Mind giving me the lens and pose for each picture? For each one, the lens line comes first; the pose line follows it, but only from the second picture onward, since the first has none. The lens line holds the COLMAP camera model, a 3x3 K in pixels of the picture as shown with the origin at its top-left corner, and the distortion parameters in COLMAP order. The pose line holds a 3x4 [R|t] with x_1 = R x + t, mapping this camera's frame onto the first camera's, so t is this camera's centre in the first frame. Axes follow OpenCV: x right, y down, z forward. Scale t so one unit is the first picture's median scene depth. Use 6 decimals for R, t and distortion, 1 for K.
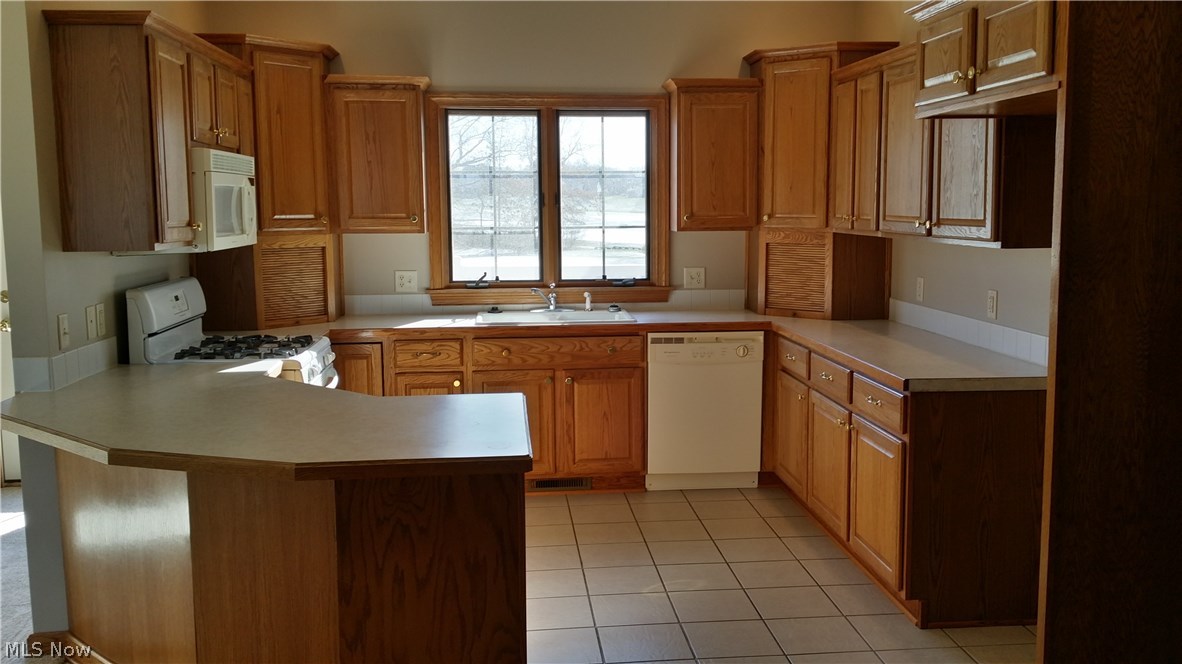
lens RADIAL K [[1034.1, 0, 591.0], [0, 1034.1, 332.0], [0, 0, 1]] dist [0.015270, -0.002026]
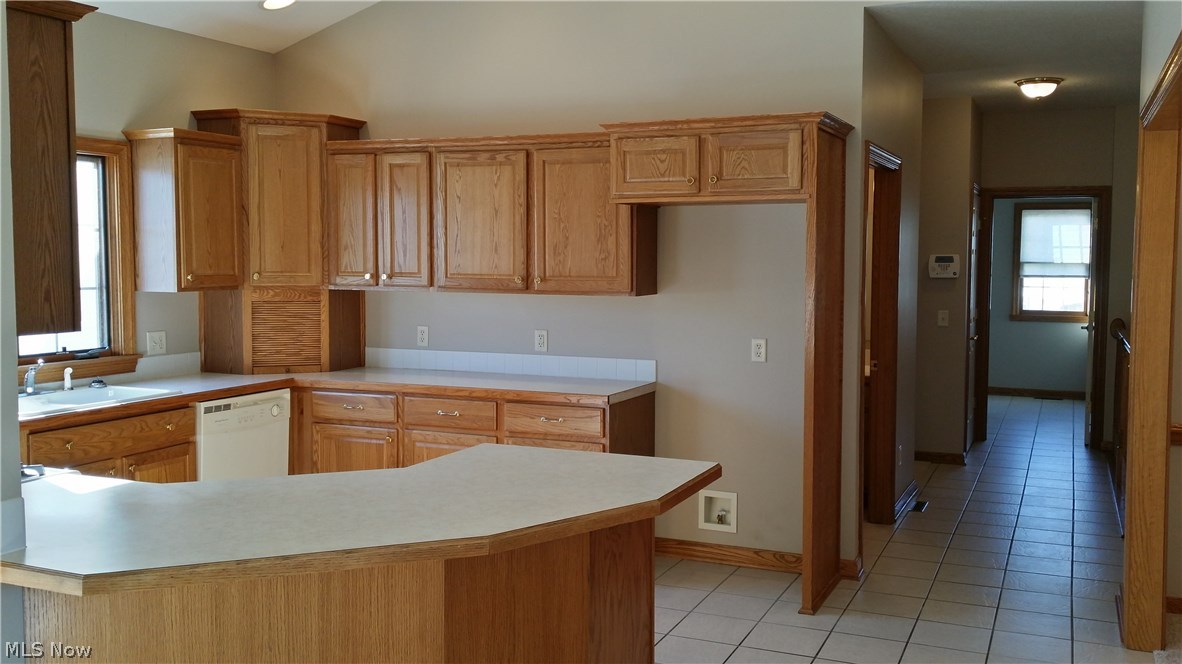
lens RADIAL K [[1099.8, 0, 591.0], [0, 1099.8, 332.0], [0, 0, 1]] dist [0.005764, -0.000614]
pose [[0.482941, -0.055432, 0.873897, -0.623808], [0.103269, 0.994635, 0.006022, -0.031352], [-0.869542, 0.087338, 0.486074, 0.217155]]
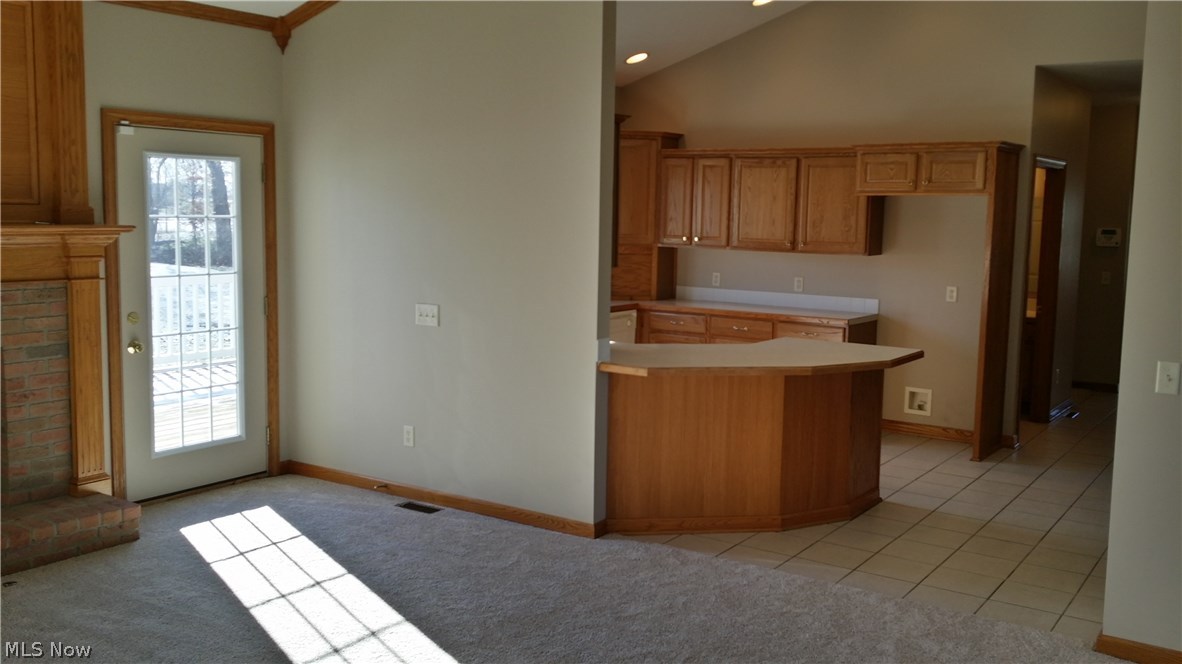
lens RADIAL K [[1034.1, 0, 591.0], [0, 1034.1, 332.0], [0, 0, 1]] dist [0.015270, -0.002026]
pose [[0.641493, -0.073826, 0.763568, -1.080388], [0.073798, 0.996681, 0.034365, -0.026005], [-0.763571, 0.034305, 0.644812, 0.036280]]
